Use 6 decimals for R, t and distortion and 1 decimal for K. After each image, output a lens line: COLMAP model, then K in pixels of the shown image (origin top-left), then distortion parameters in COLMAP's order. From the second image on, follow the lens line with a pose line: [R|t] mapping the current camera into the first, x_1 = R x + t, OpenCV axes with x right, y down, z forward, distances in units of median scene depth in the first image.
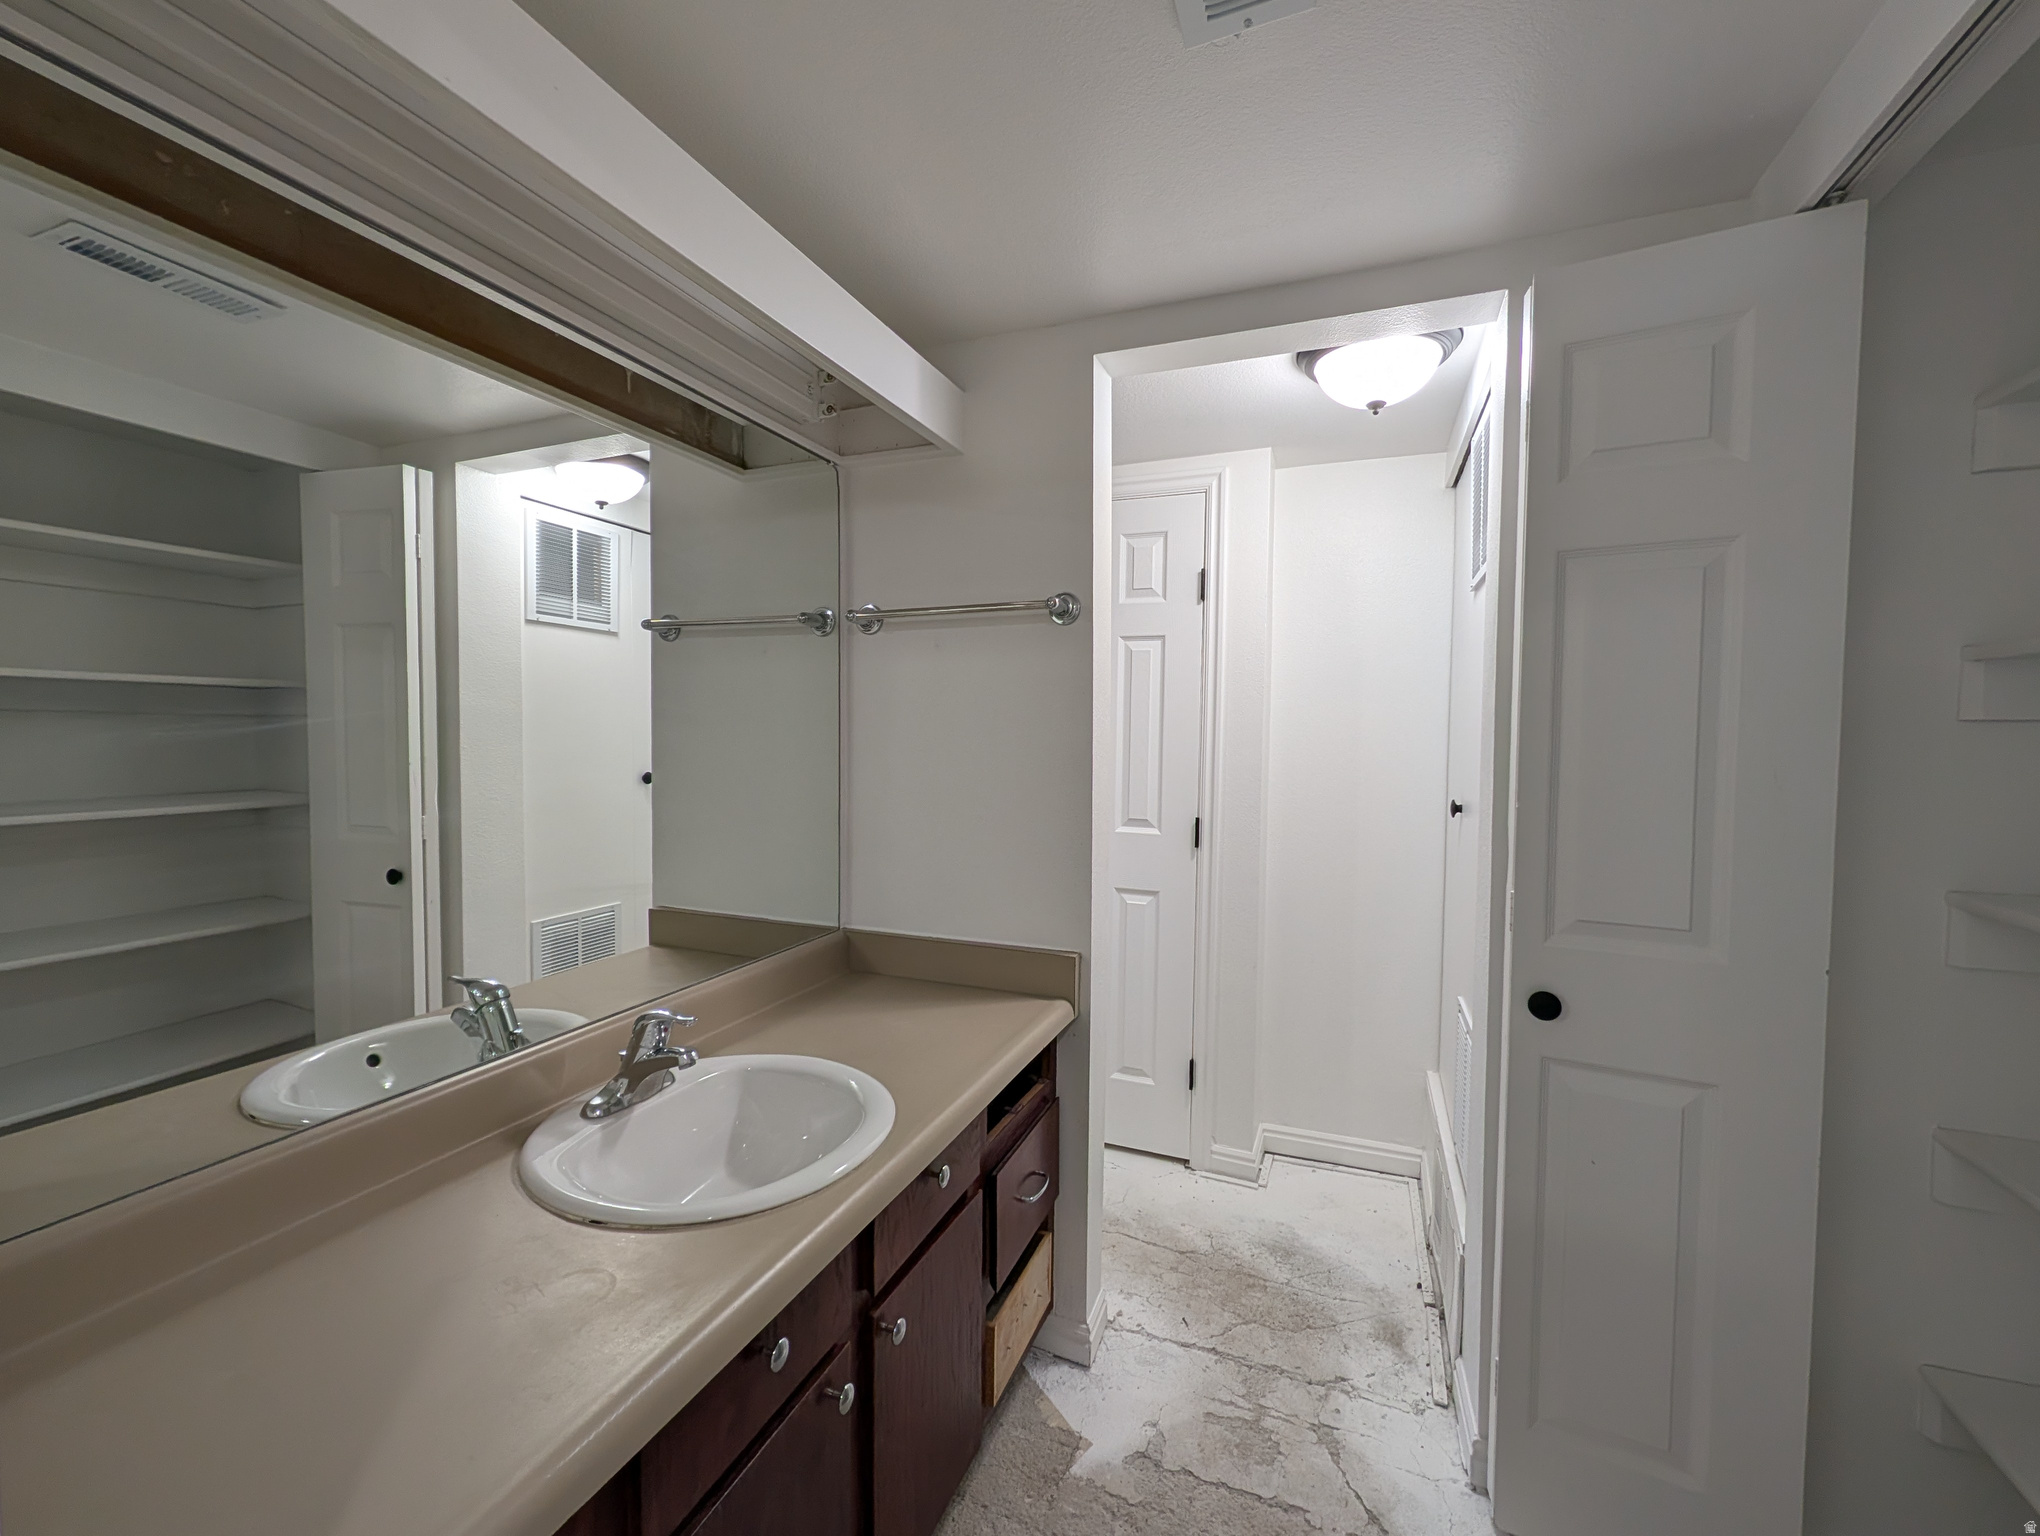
lens RADIAL K [[842.6, 0, 1023.7], [0, 842.6, 767.8], [0, 0, 1]] dist [-0.000820, 0.000732]
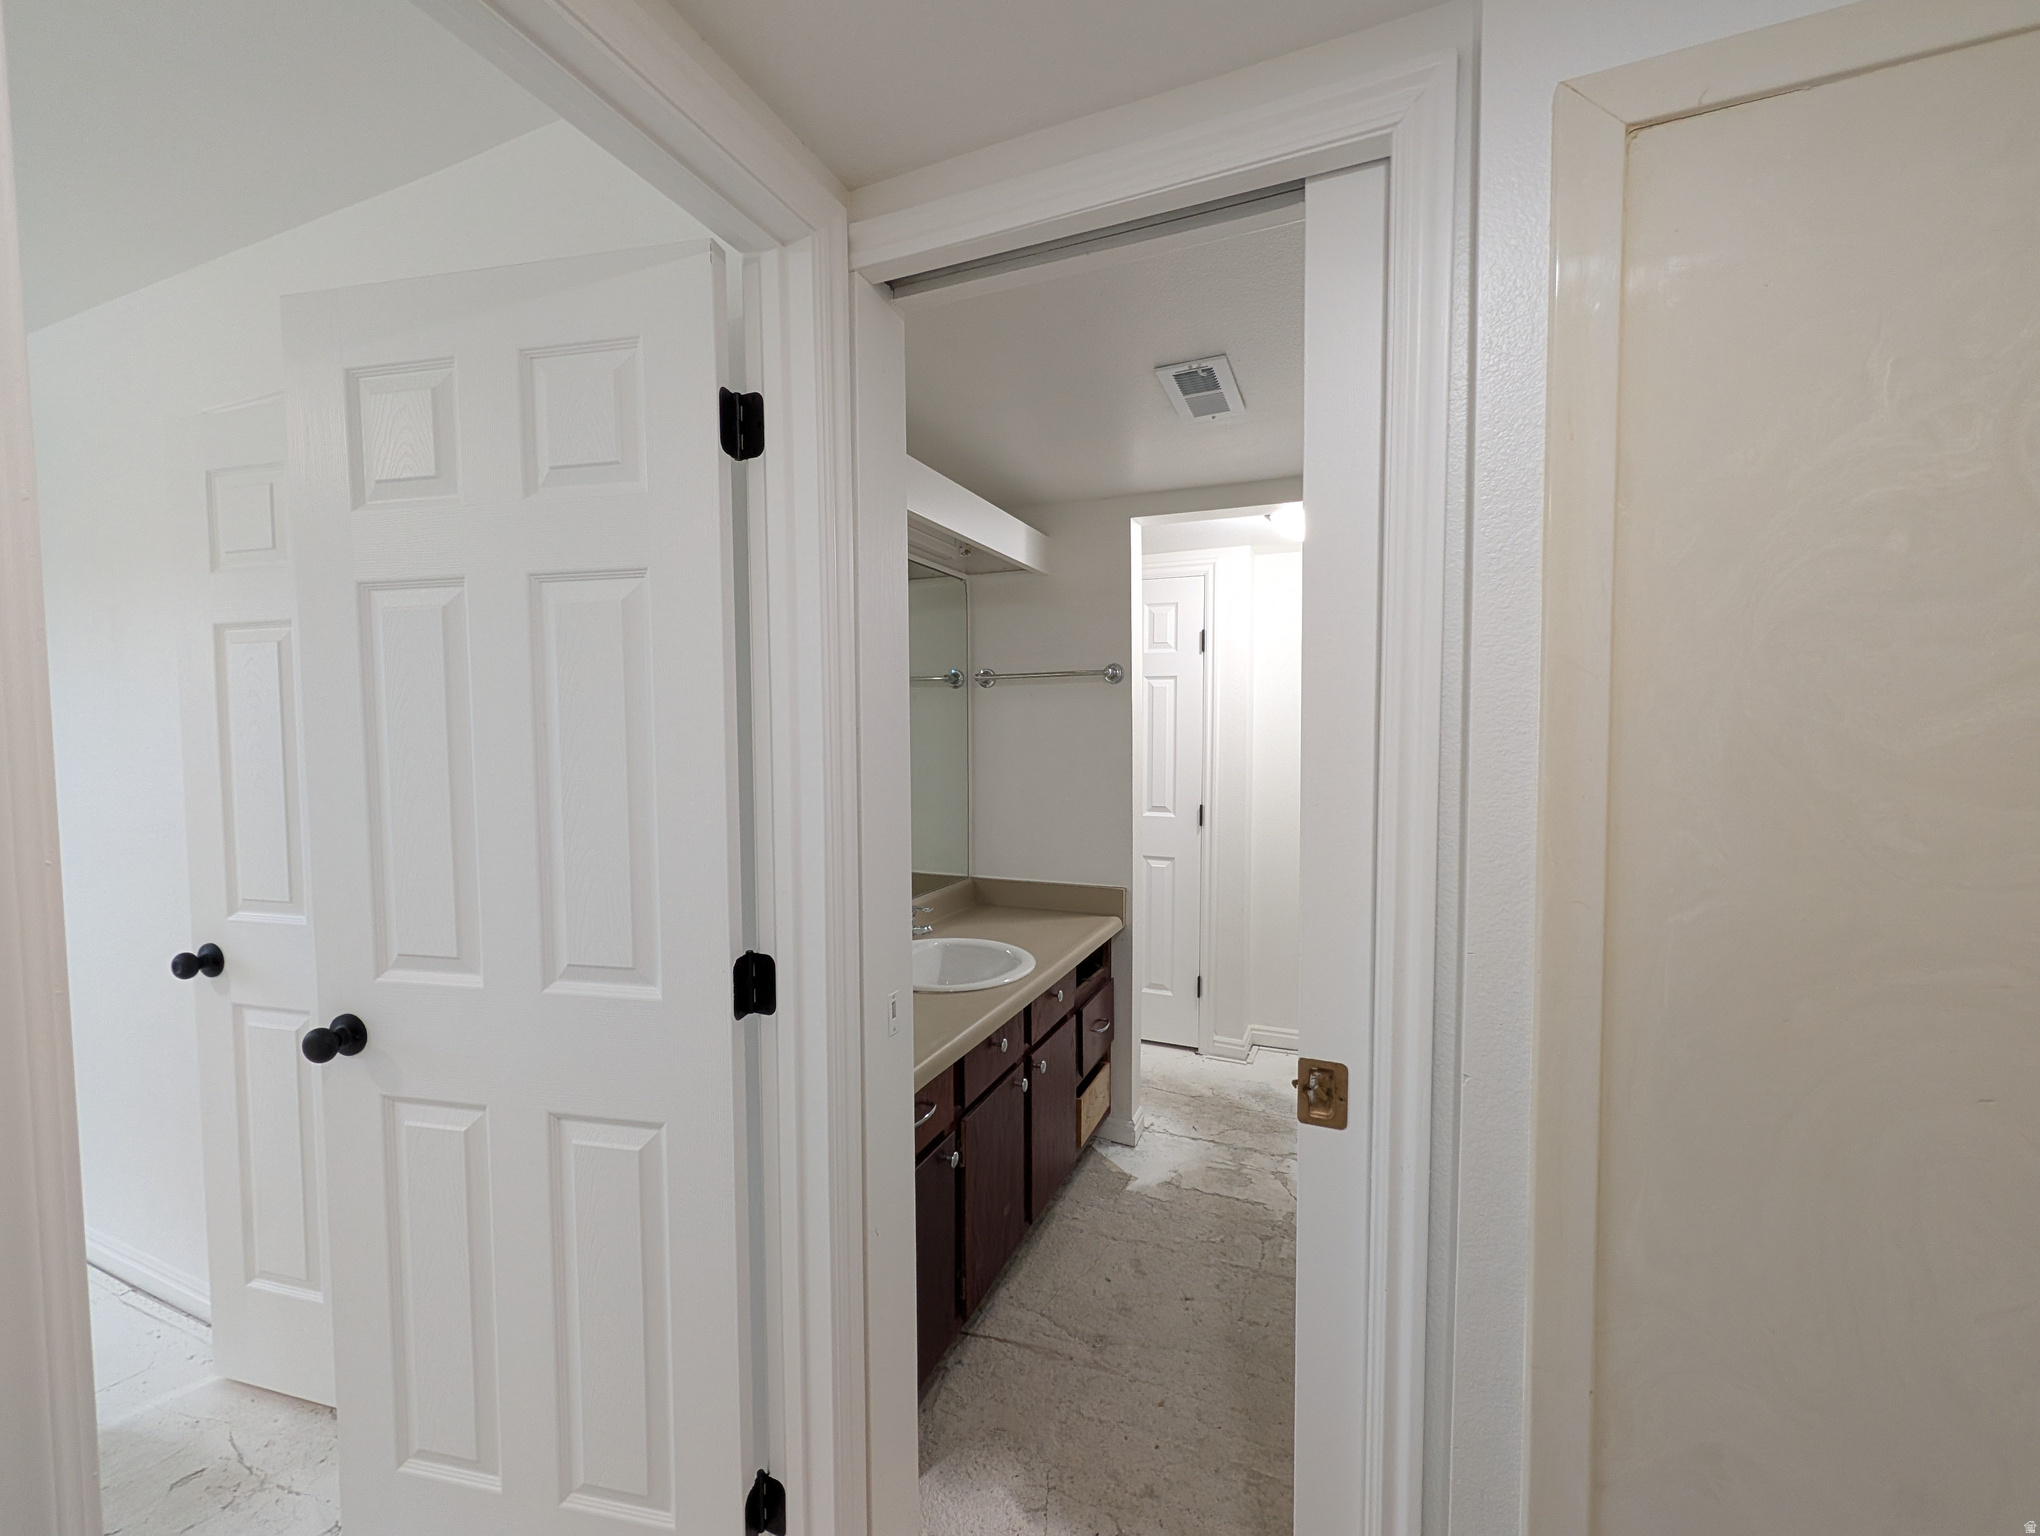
lens RADIAL K [[842.6, 0, 1012.4], [0, 842.6, 764.8], [0, 0, 1]] dist [-0.000820, 0.000732]
pose [[0.999540, -0.010987, -0.028260, -0.097945], [0.011040, 0.999938, 0.001712, -0.019098], [0.028239, -0.002023, 0.999599, -0.590759]]
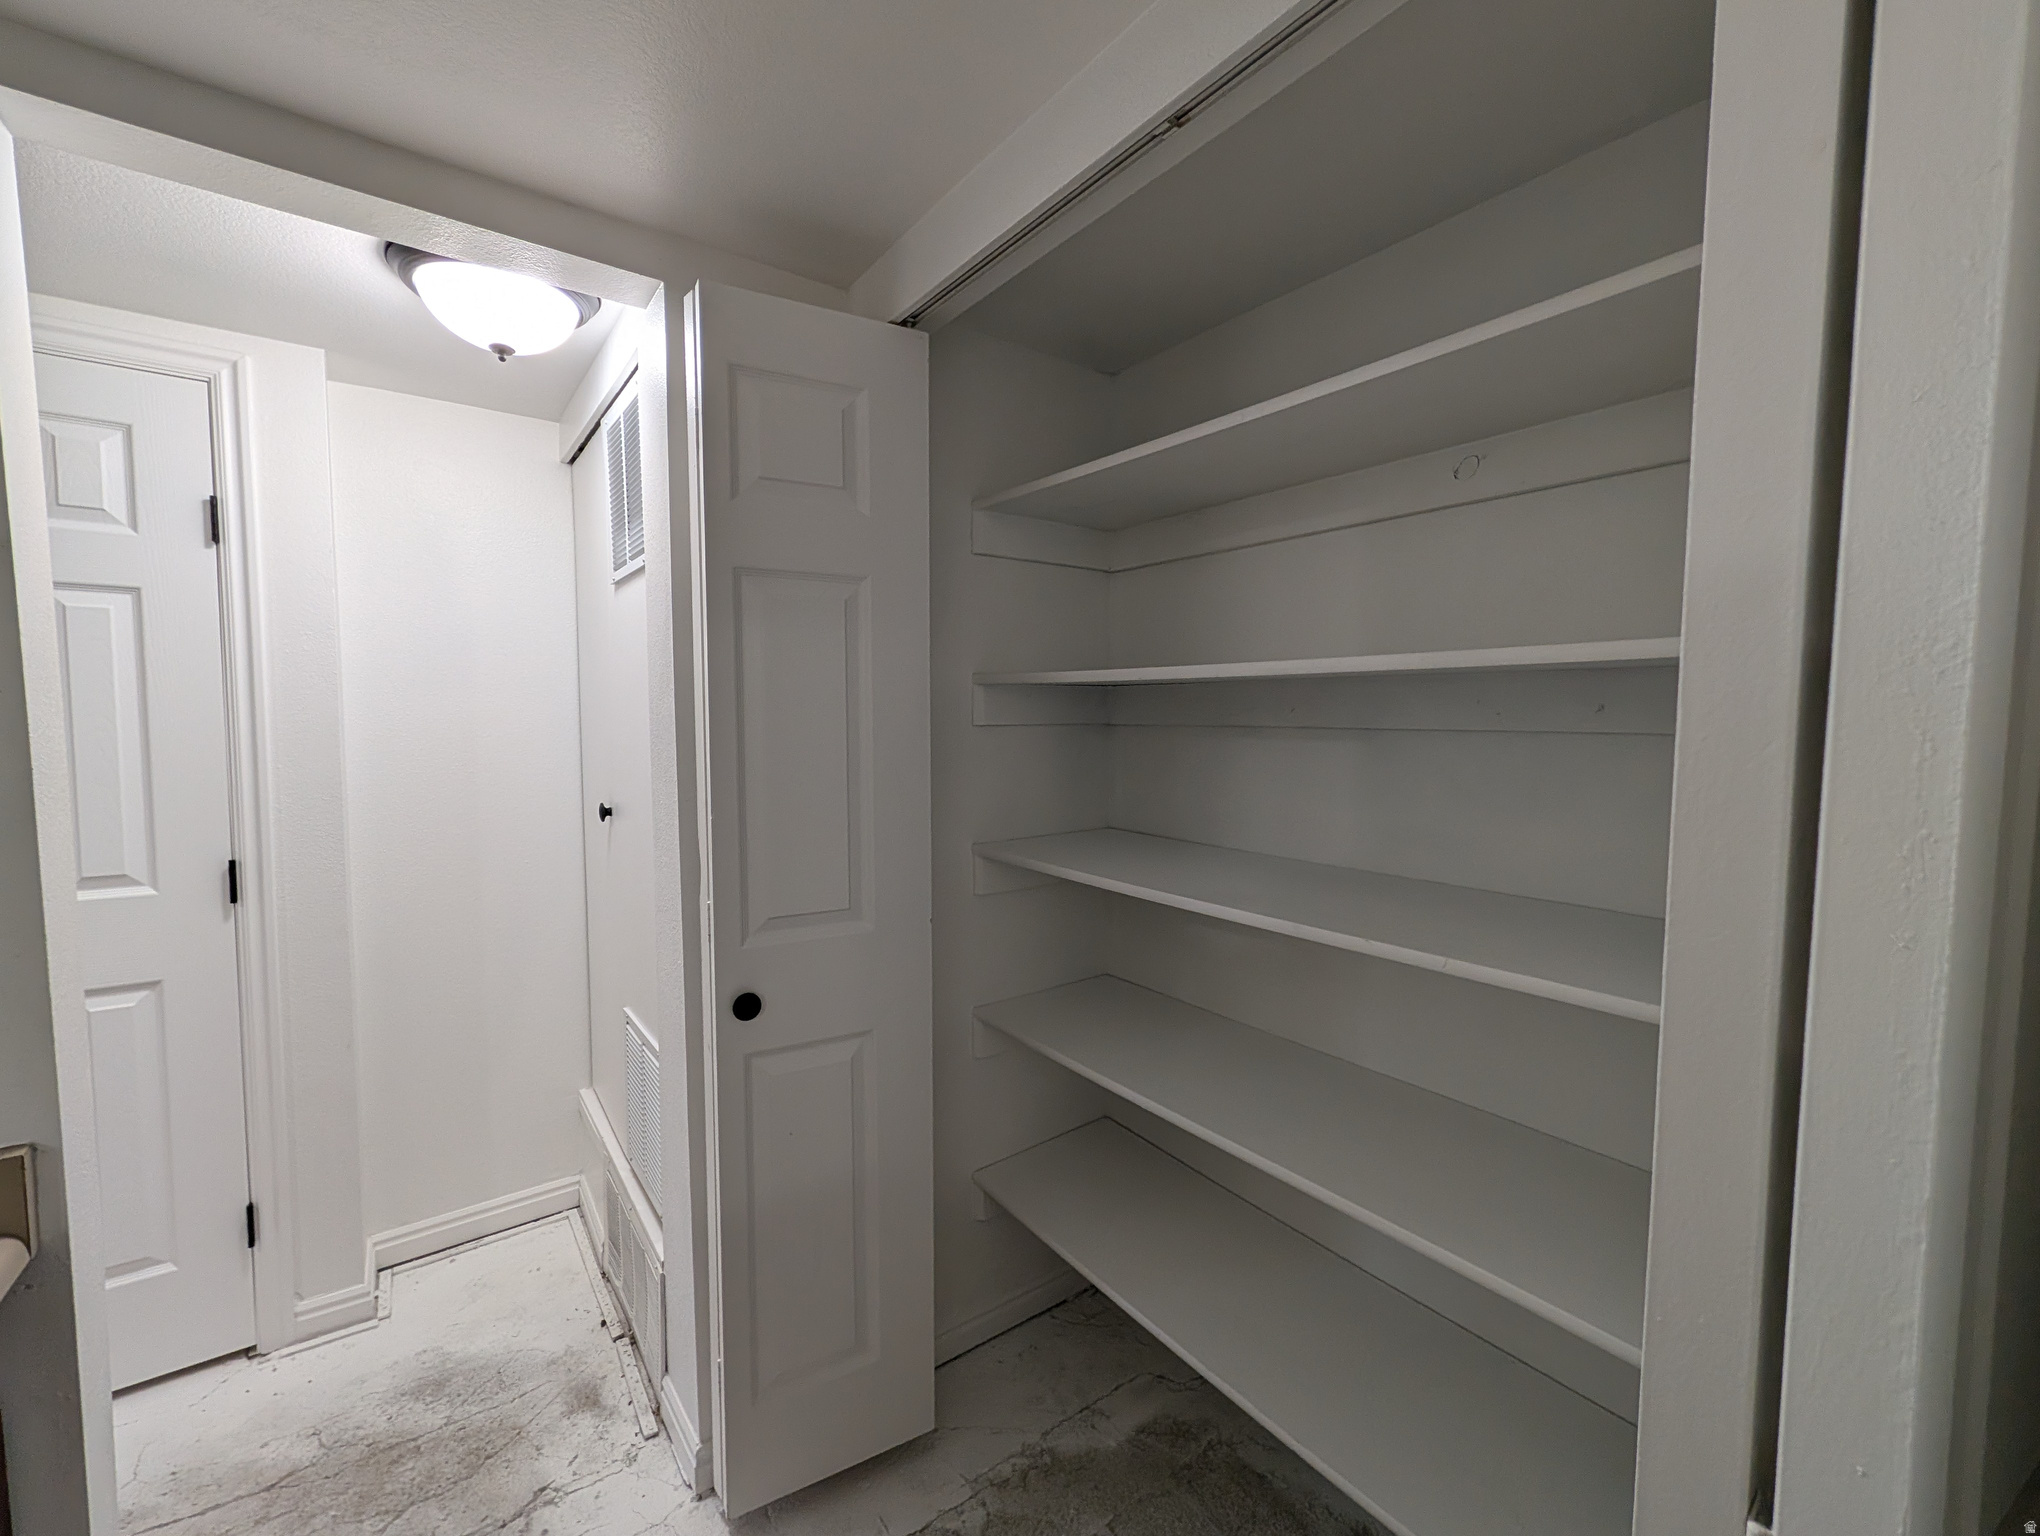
lens RADIAL K [[842.6, 0, 1022.4], [0, 842.6, 766.6], [0, 0, 1]] dist [-0.000820, 0.000732]
pose [[0.523132, -0.062601, 0.849949, -0.050978], [0.036591, 0.998029, 0.050986, -0.039892], [-0.851466, 0.004428, 0.524391, 0.120930]]
